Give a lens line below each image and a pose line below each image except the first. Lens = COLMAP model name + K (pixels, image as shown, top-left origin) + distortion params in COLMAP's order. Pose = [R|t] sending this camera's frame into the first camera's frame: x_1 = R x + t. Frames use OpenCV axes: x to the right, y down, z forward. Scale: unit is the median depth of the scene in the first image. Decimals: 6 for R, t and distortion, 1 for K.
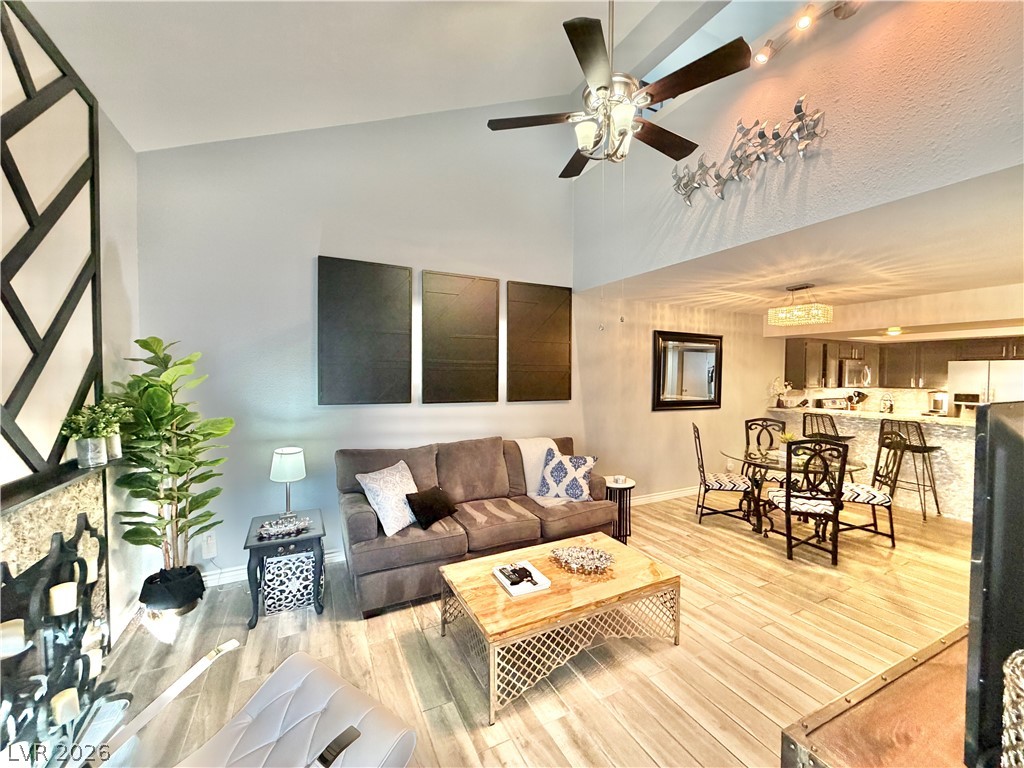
lens RADIAL K [[407.0, 0, 509.1], [0, 407.0, 384.4], [0, 0, 1]] dist [-0.001233, 0.000065]
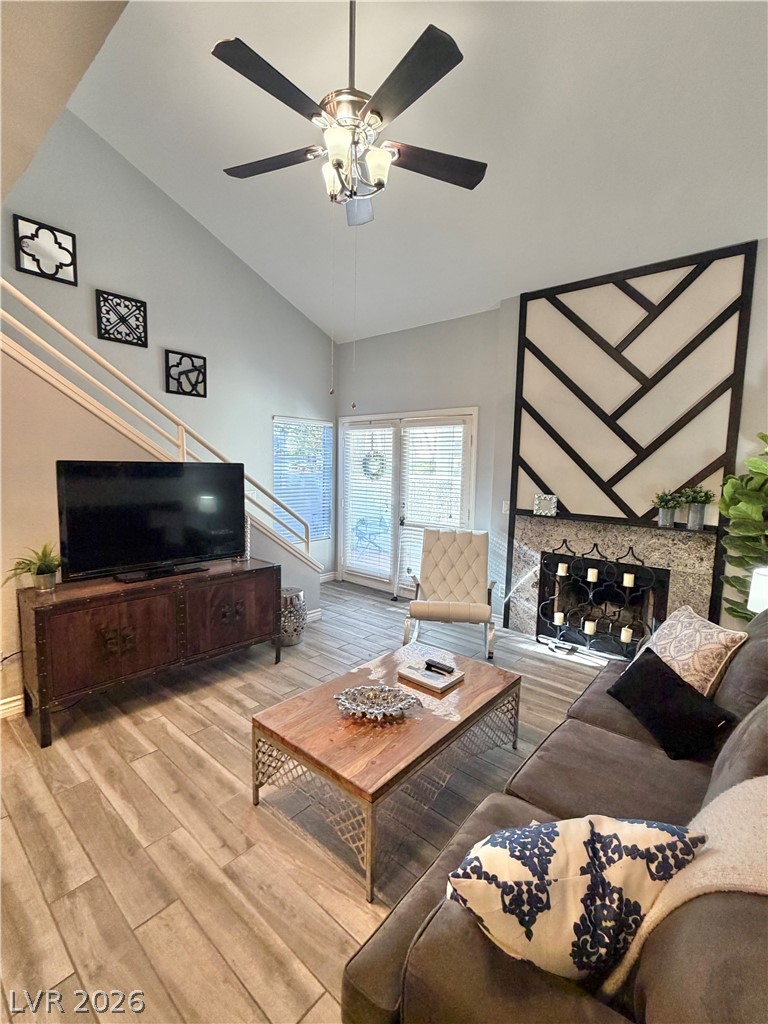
lens RADIAL K [[459.9, 0, 384.8], [0, 459.9, 512.9], [0, 0, 1]] dist [-0.001680, 0.000428]
pose [[-0.921974, 0.016770, -0.386889, 0.424342], [-0.034807, 0.991430, 0.125919, -0.021924], [0.385685, 0.129560, -0.913488, 1.500574]]
